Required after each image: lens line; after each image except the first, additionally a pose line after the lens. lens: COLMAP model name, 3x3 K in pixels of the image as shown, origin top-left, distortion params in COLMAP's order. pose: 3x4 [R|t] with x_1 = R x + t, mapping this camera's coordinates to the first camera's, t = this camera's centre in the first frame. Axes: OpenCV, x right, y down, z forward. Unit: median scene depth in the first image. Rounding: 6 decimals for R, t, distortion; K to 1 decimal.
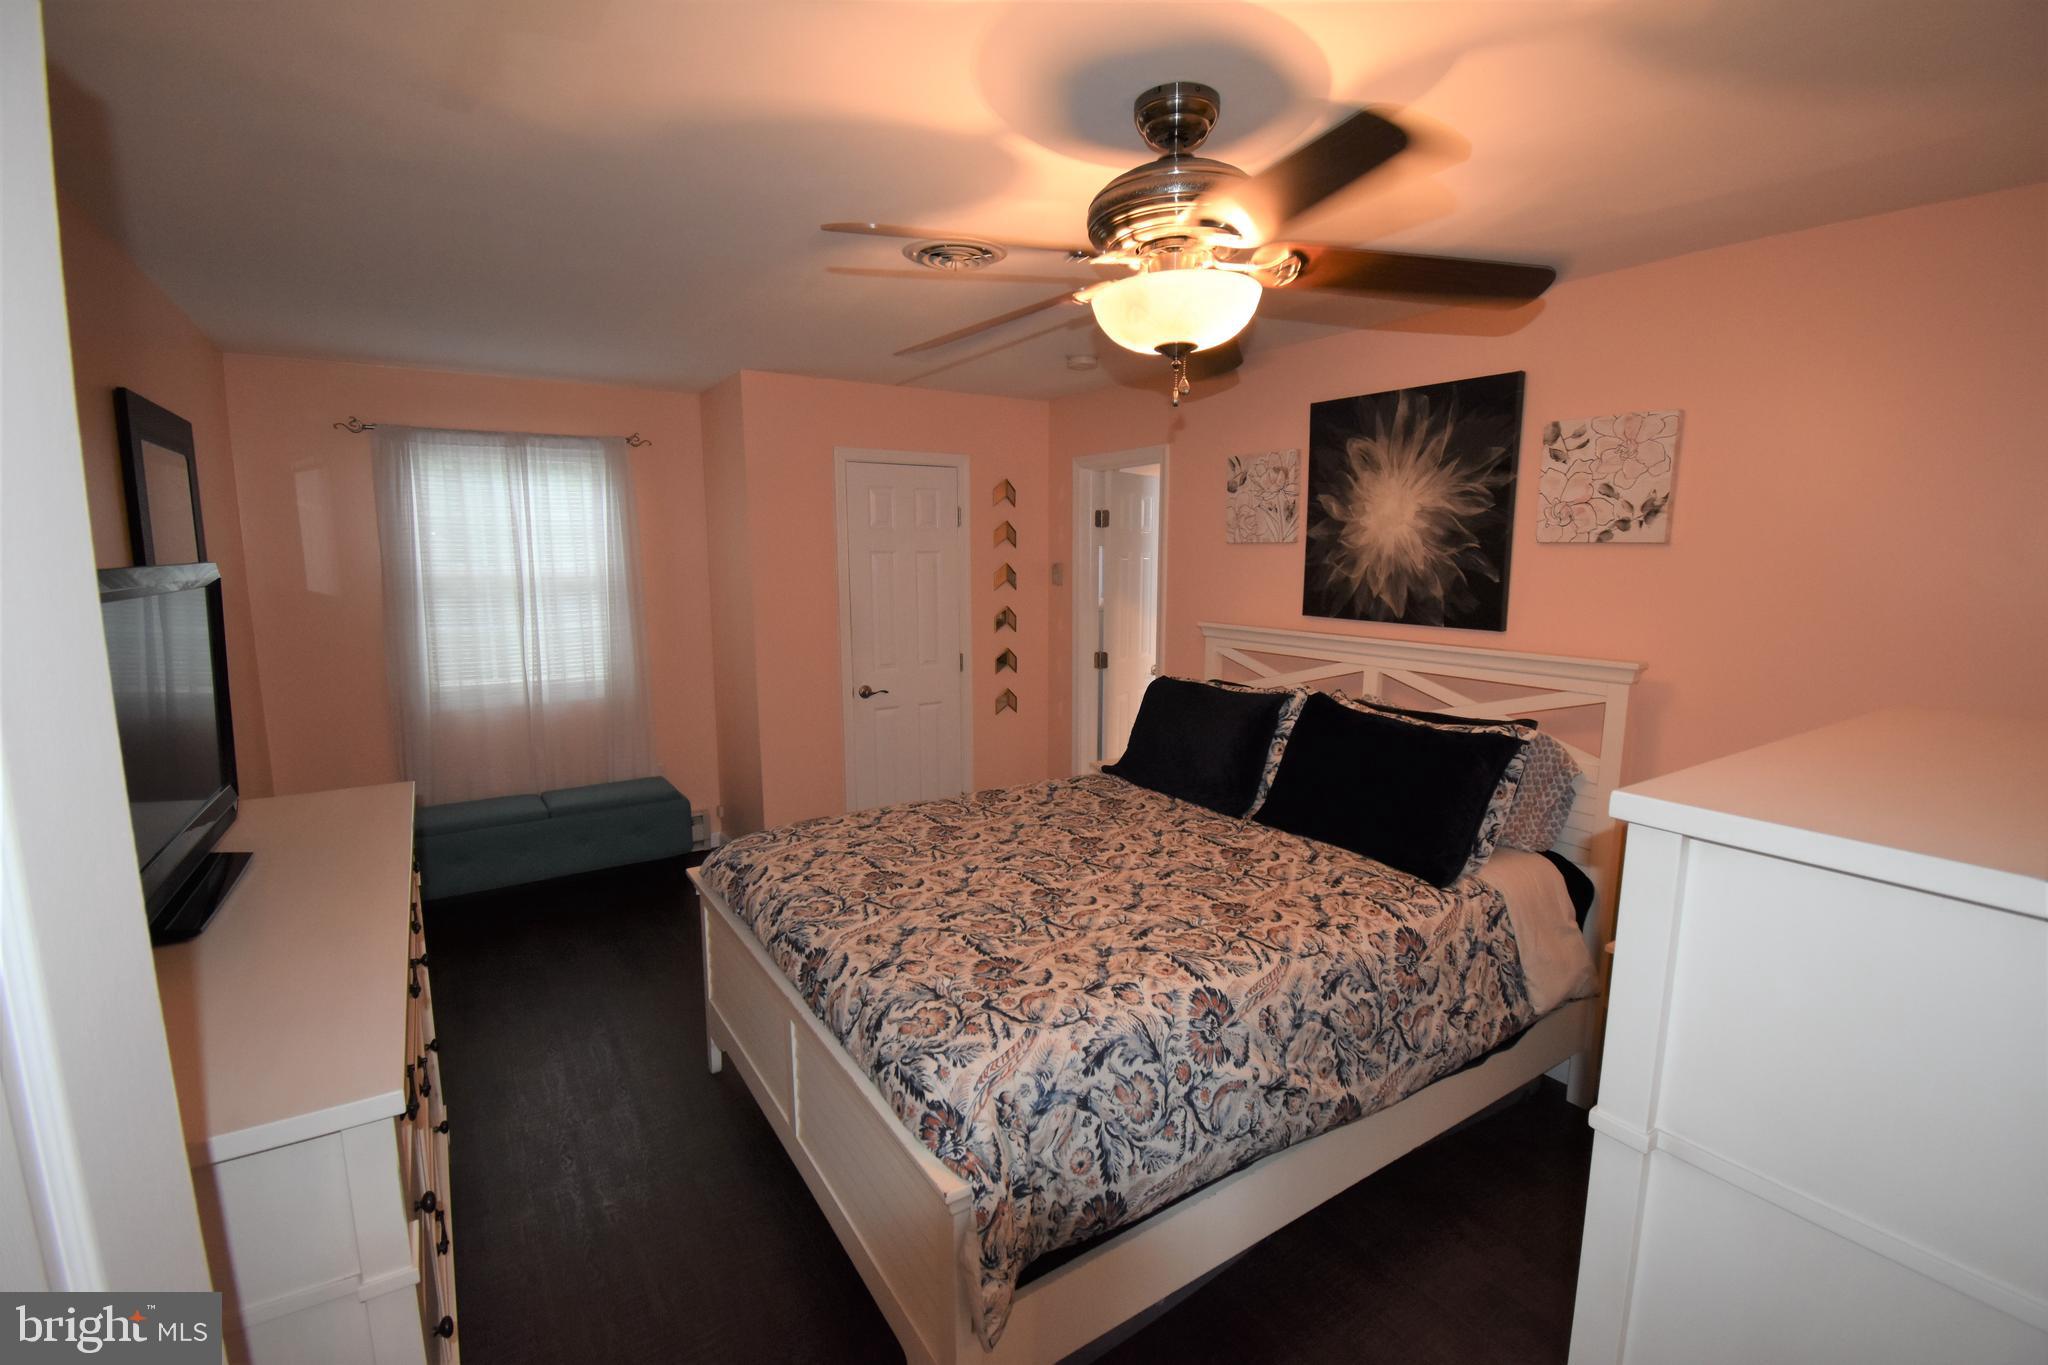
lens RADIAL K [[905.6, 0, 1040.4], [0, 905.6, 686.9], [0, 0, 1]] dist [0.021846, -0.028112]
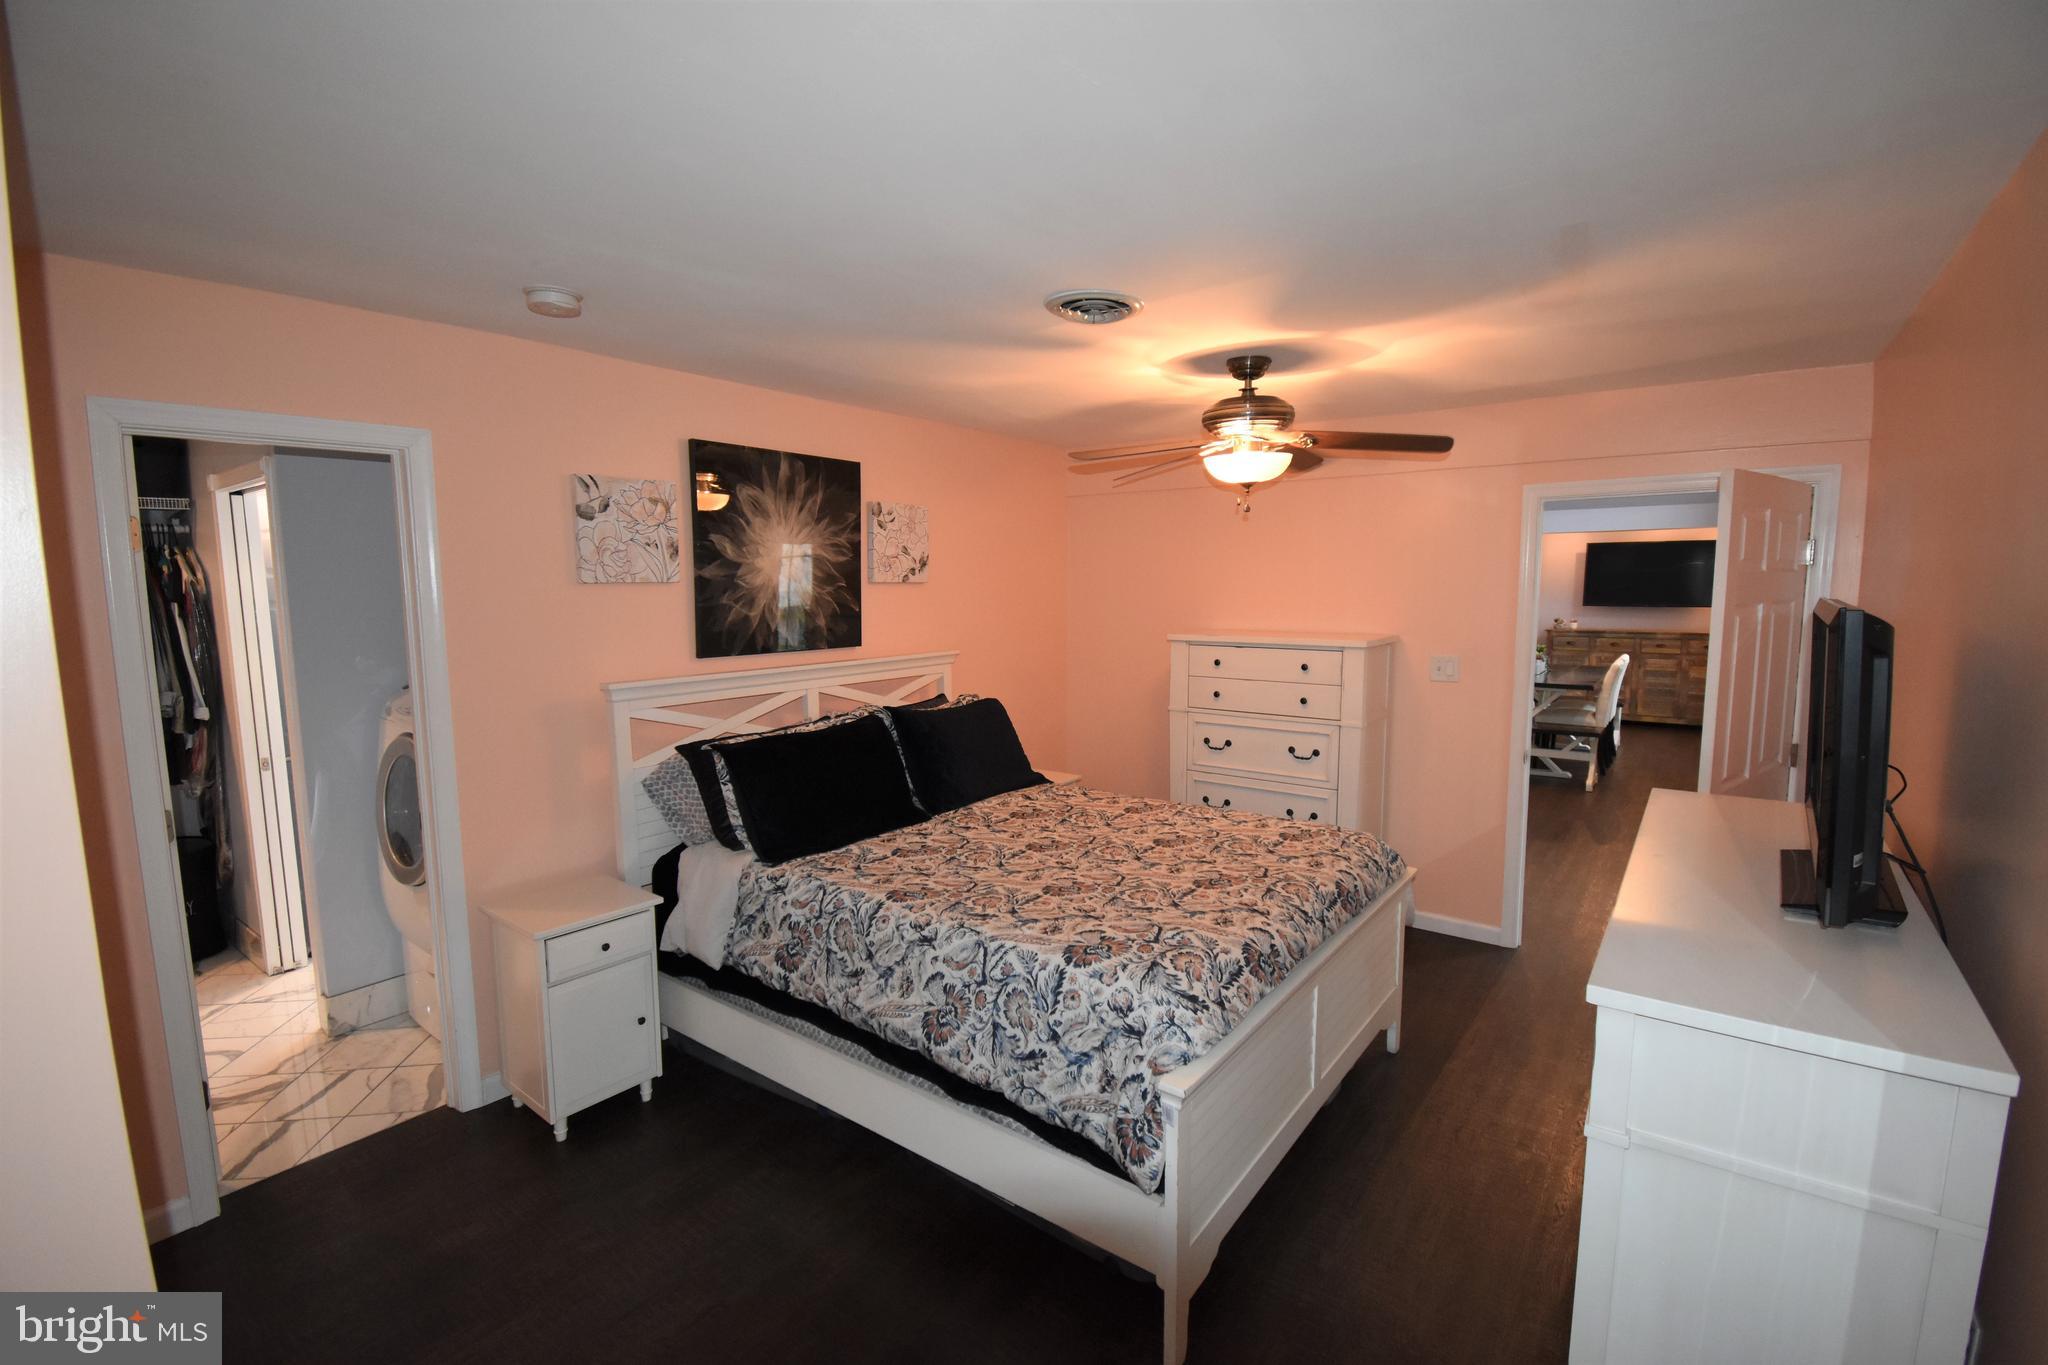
lens RADIAL K [[905.6, 0, 1040.4], [0, 905.6, 686.9], [0, 0, 1]] dist [0.021846, -0.028112]
pose [[-0.334301, -0.112710, 0.935703, -0.838032], [0.145314, 0.974787, 0.169335, -0.183834], [-0.931197, 0.192579, -0.309493, 1.118127]]
